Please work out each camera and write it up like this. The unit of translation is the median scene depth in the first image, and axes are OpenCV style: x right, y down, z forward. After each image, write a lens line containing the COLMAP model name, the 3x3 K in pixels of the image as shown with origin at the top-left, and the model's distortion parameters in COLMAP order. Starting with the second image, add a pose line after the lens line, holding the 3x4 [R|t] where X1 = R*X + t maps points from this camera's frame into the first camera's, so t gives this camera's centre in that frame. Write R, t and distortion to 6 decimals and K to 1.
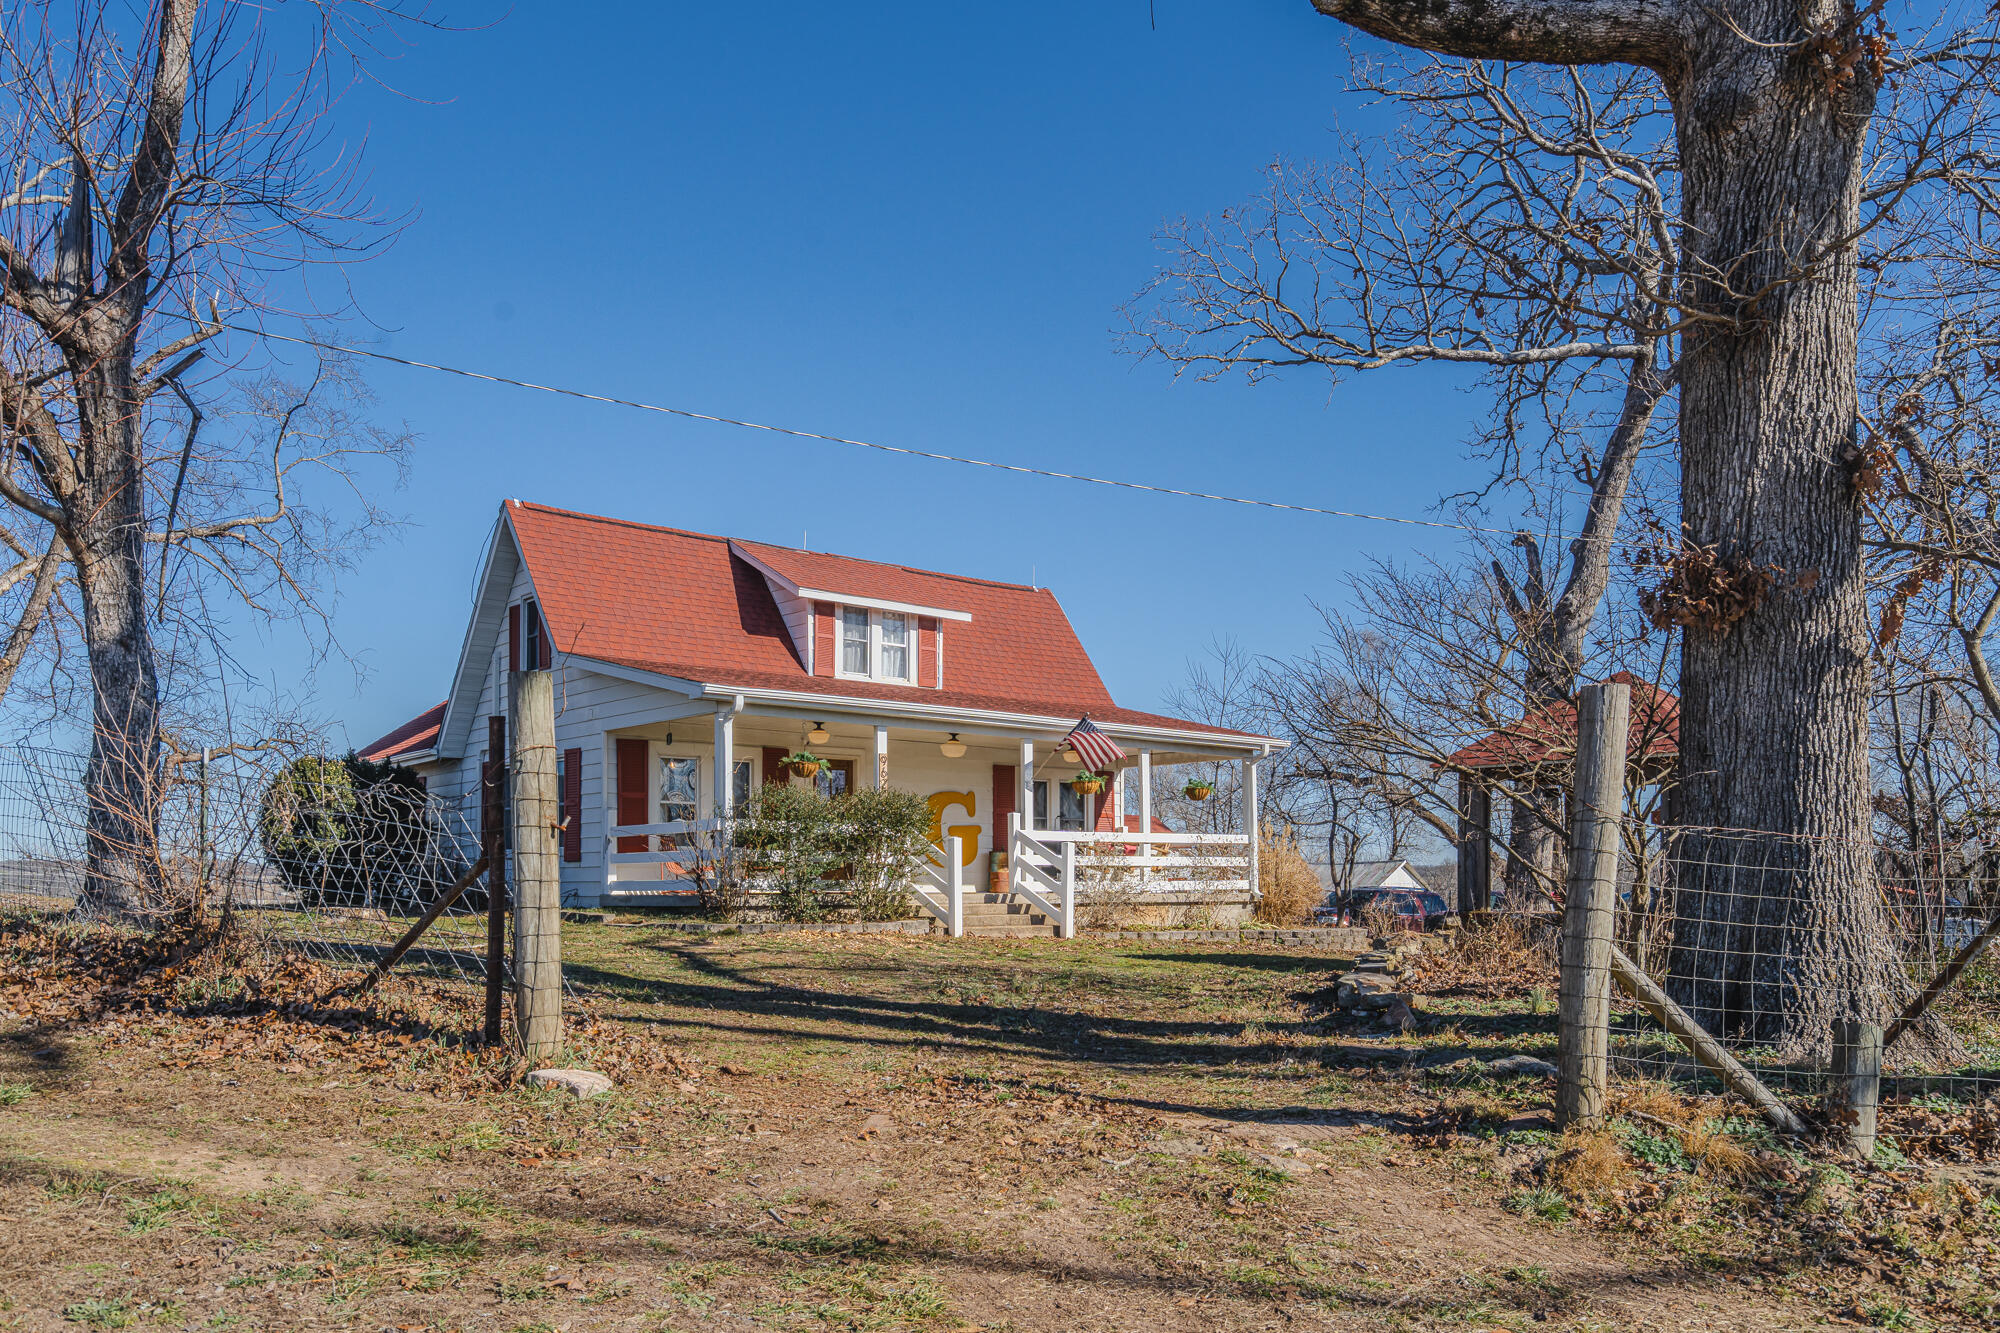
lens RADIAL K [[1503.0, 0, 990.6], [0, 1503.0, 831.4], [0, 0, 1]] dist [-0.002277, 0.003336]
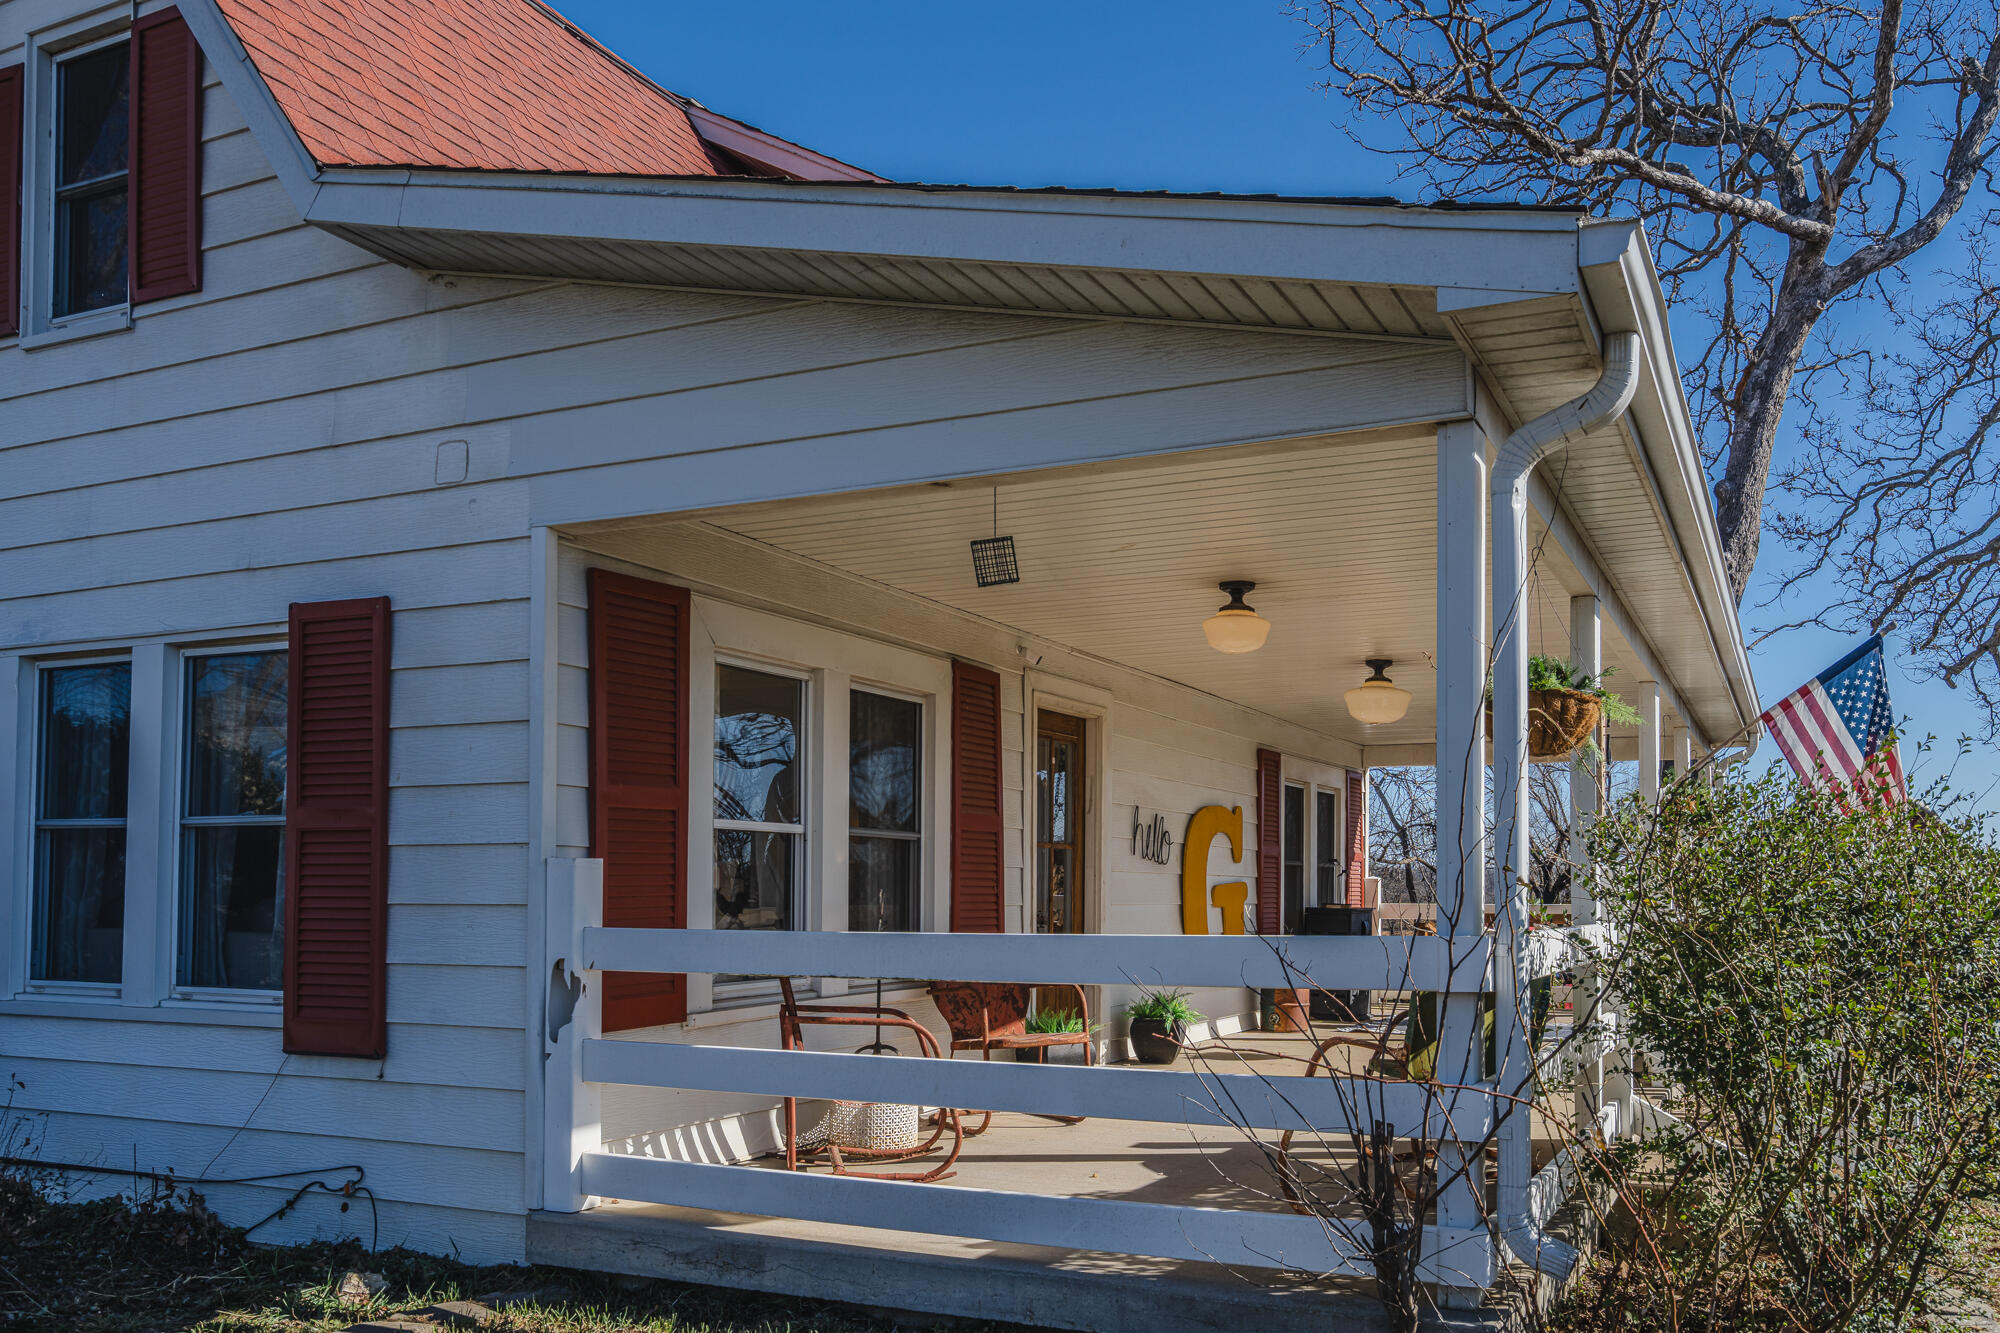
lens RADIAL K [[1451.7, 0, 1131.0], [0, 1451.7, 849.1], [0, 0, 1]] dist [0.001713, 0.008690]
pose [[0.901812, 0.016081, 0.431829, -0.269753], [-0.020491, 0.999775, 0.005561, -0.018523], [-0.431643, -0.013864, 0.901938, 0.743402]]
